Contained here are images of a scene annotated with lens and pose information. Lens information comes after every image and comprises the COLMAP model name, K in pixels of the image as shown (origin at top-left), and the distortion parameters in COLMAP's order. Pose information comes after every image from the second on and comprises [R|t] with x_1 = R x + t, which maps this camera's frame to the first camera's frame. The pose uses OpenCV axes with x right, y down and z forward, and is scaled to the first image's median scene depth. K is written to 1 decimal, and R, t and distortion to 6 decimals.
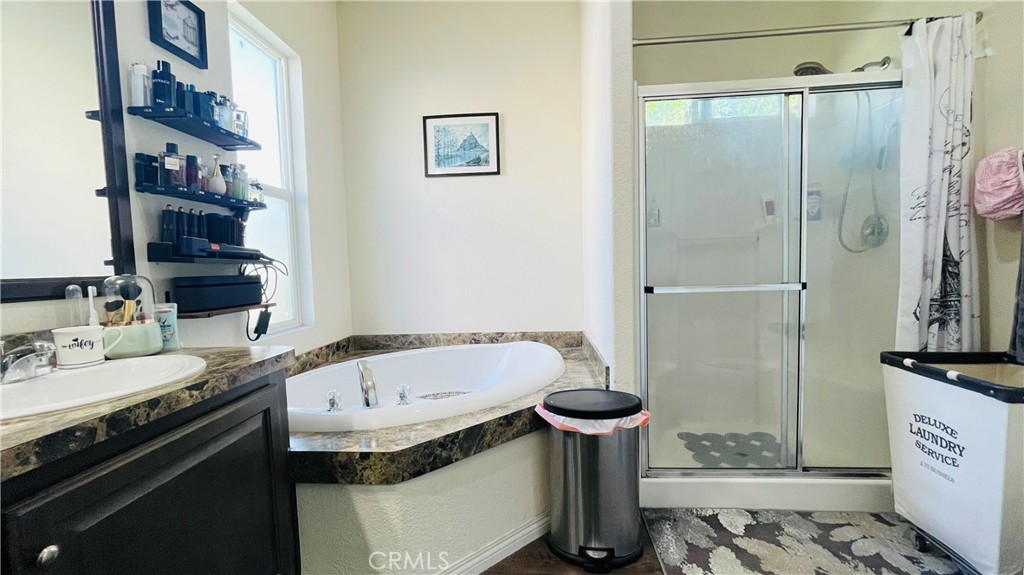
lens RADIAL K [[415.7, 0, 509.9], [0, 415.7, 290.8], [0, 0, 1]] dist [-0.005562, 0.002137]
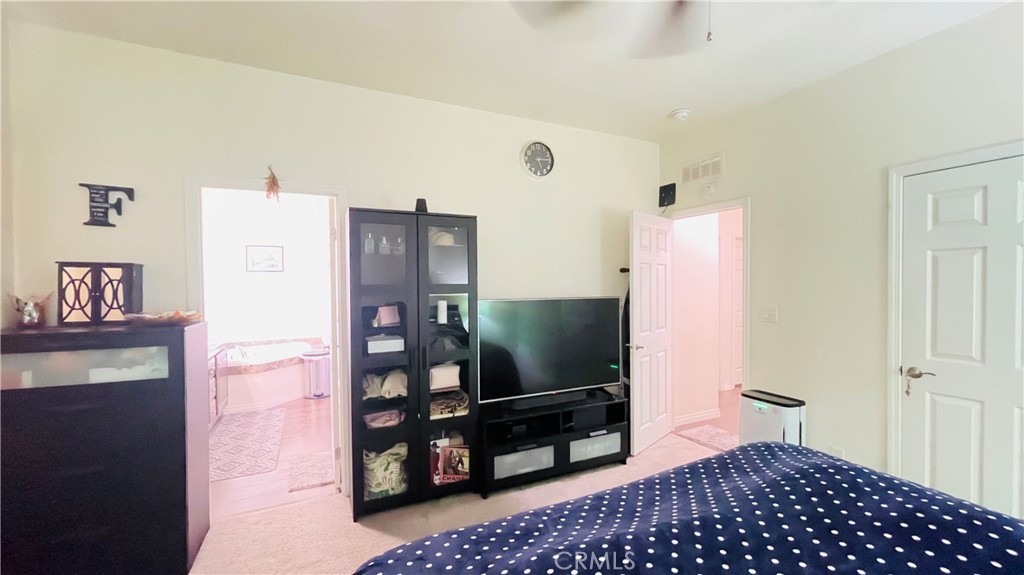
lens RADIAL K [[415.7, 0, 508.7], [0, 415.7, 287.8], [0, 0, 1]] dist [-0.005562, 0.002137]
pose [[0.863052, 0.011618, 0.504981, -0.171649], [0.019940, 0.998173, -0.057044, -0.045438], [-0.504721, 0.059301, 0.861243, -2.612129]]
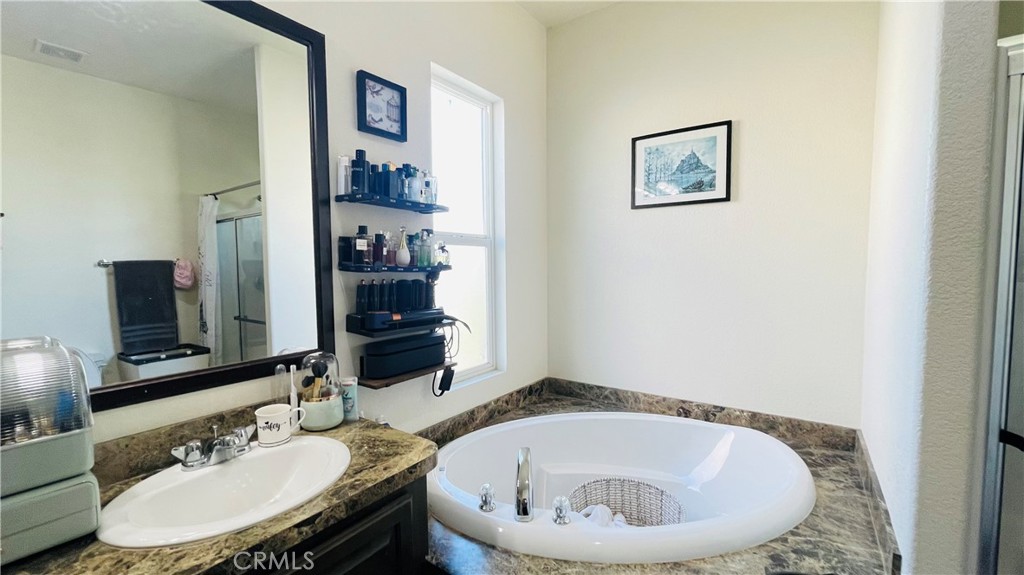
lens RADIAL K [[415.7, 0, 508.8], [0, 415.7, 289.8], [0, 0, 1]] dist [-0.005562, 0.002137]
pose [[0.850647, 0.049984, -0.523356, 0.058447], [-0.046134, 0.998727, 0.020400, -0.180269], [0.523709, 0.006791, 0.851870, 0.224030]]
